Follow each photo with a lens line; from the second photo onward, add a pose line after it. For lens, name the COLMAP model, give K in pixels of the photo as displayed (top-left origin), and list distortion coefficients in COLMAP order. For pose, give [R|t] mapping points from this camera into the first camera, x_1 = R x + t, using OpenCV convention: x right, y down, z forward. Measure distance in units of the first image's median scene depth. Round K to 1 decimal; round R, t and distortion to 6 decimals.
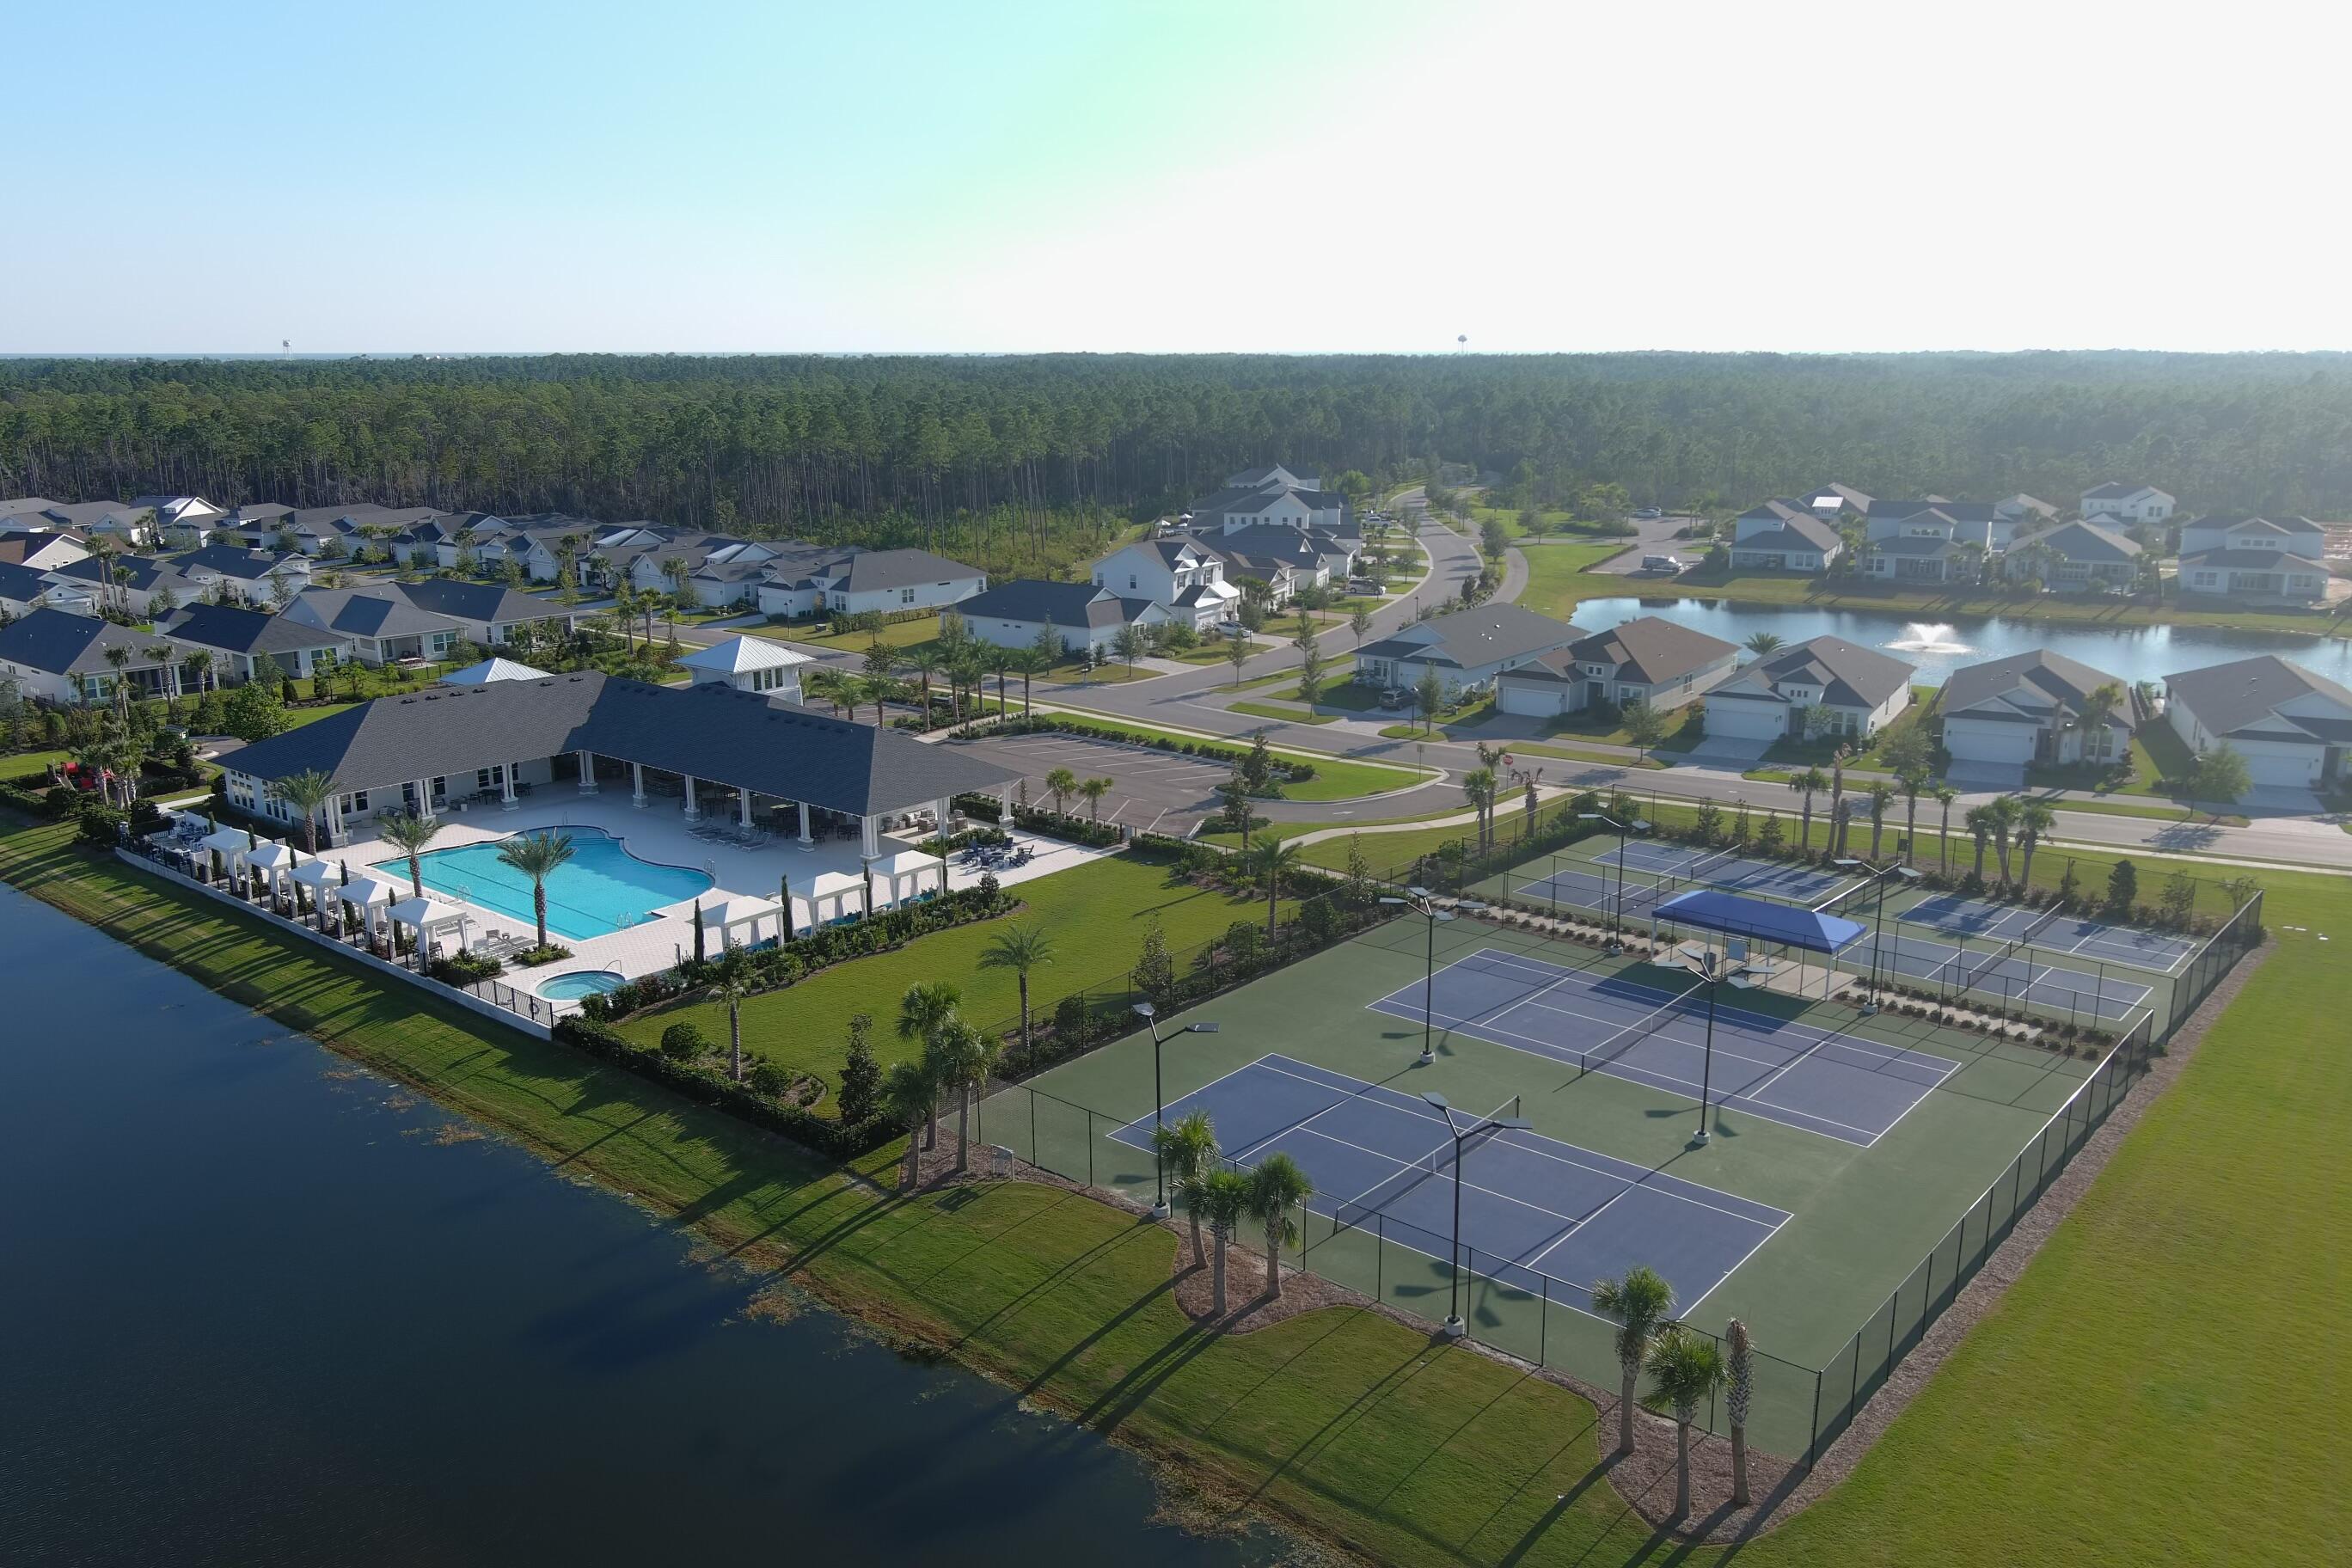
lens RADIAL K [[1809.7, 0, 1176.0], [0, 1809.7, 784.0], [0, 0, 1]] dist [0.048785, -0.071363]
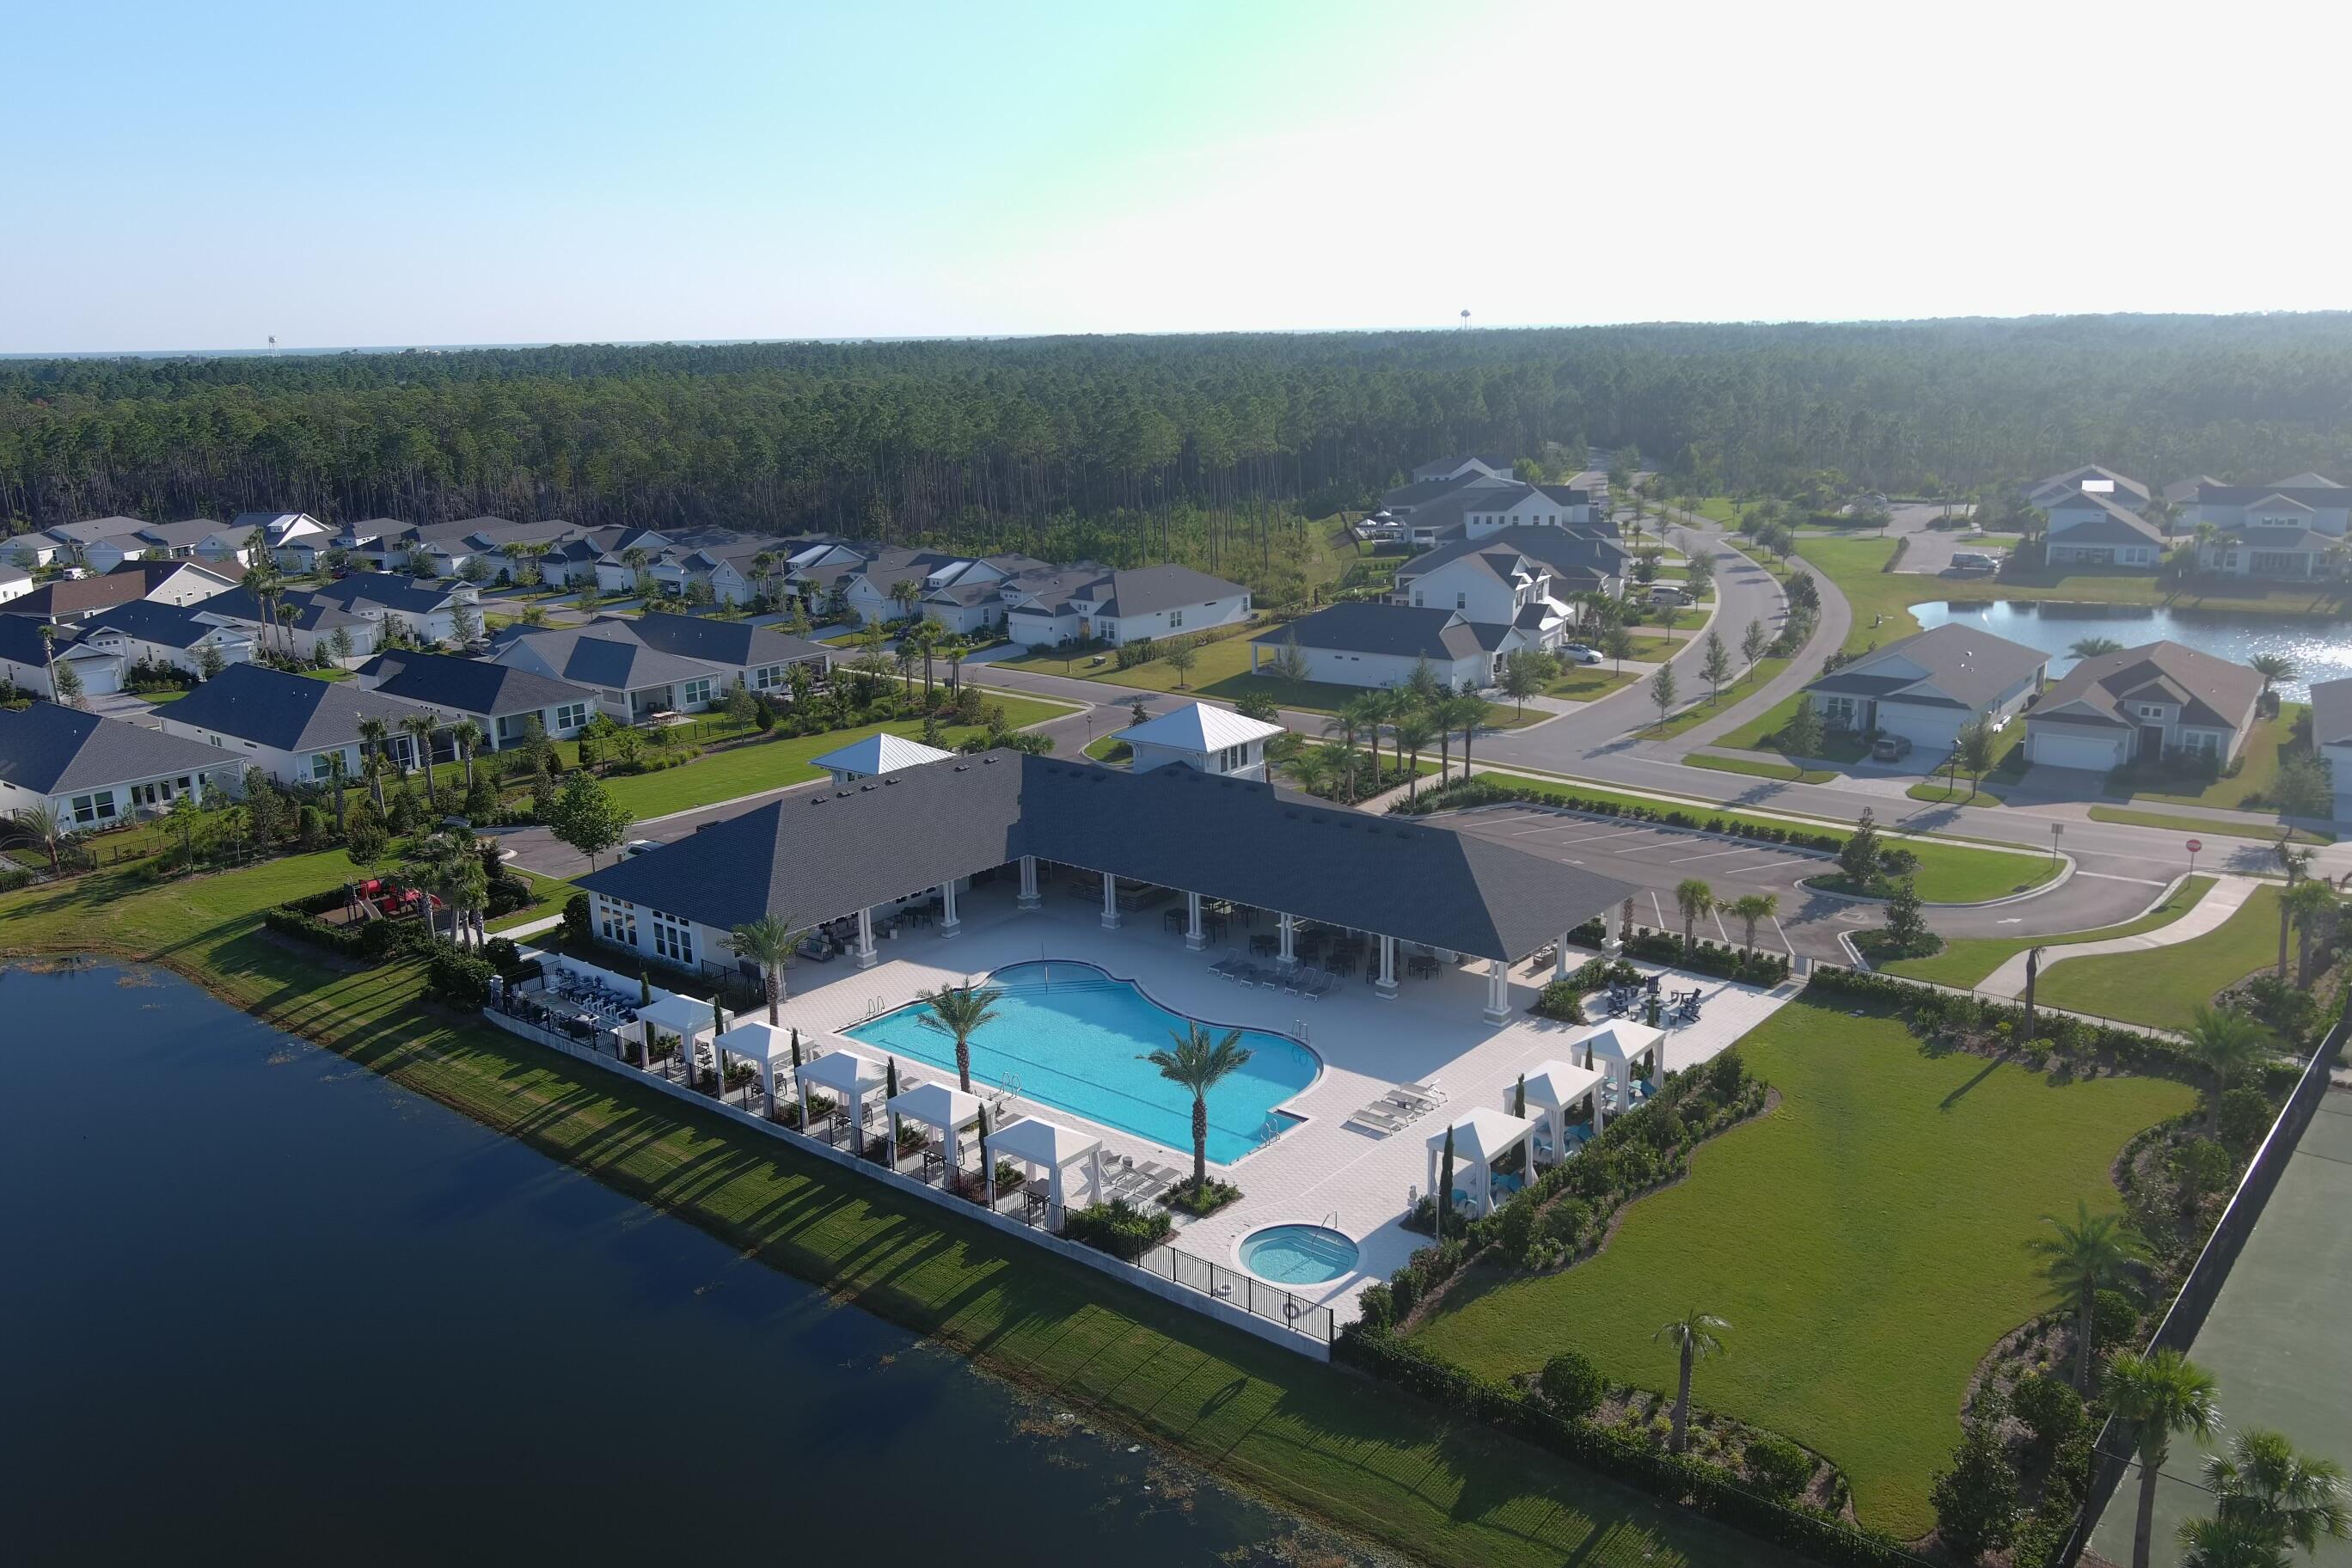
lens RADIAL K [[1809.7, 0, 1176.0], [0, 1809.7, 784.0], [0, 0, 1]] dist [0.048785, -0.071363]
pose [[0.999799, -0.019041, 0.006350, -0.251701], [0.018975, 0.999766, 0.010427, -0.053857], [-0.006547, -0.010305, 0.999925, 0.198041]]
